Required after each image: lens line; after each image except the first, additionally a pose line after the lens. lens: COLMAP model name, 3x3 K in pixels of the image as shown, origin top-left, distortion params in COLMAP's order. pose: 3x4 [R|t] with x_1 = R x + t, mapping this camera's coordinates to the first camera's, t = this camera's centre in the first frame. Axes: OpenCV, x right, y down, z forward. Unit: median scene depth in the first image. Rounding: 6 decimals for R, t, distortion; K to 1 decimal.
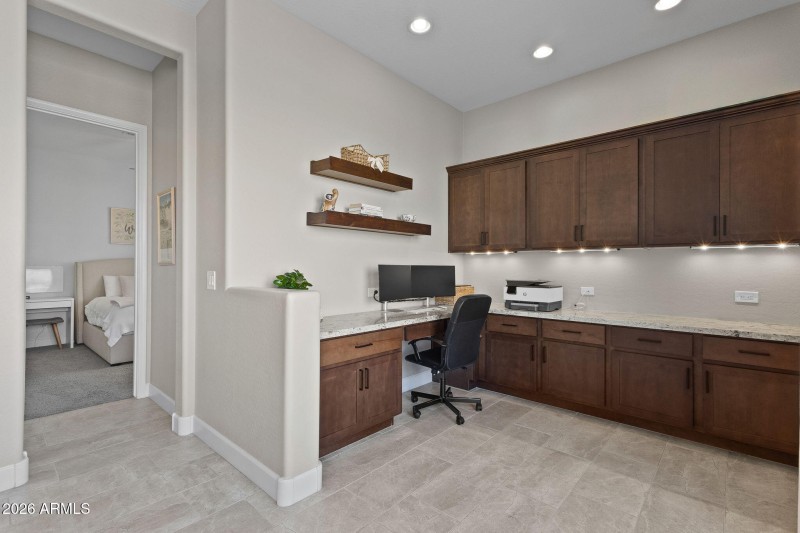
lens RADIAL K [[377.3, 0, 399.2], [0, 377.3, 264.0], [0, 0, 1]] dist [-0.001757, -0.000193]
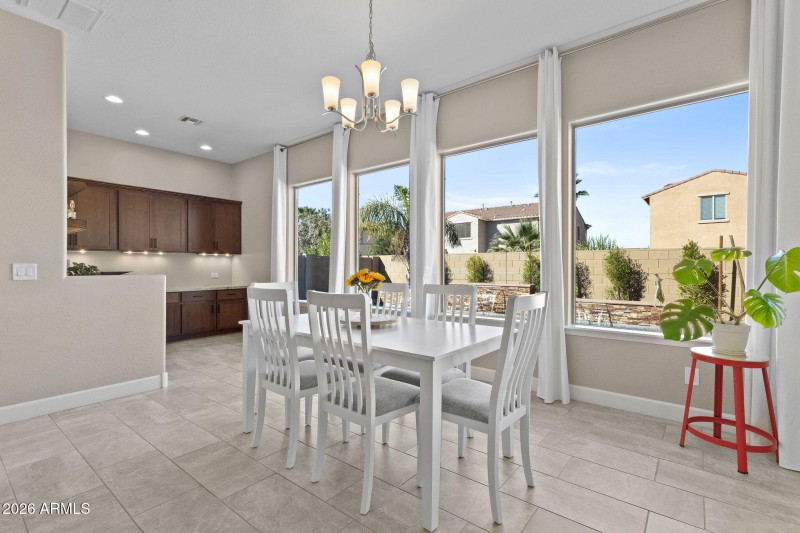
lens RADIAL K [[377.3, 0, 402.5], [0, 377.3, 267.6], [0, 0, 1]] dist [-0.001757, -0.000193]
pose [[-0.067149, -0.002578, 0.997740, -1.561282], [0.000670, 0.999996, 0.002629, 0.031333], [-0.997743, 0.000845, -0.067147, -0.034838]]
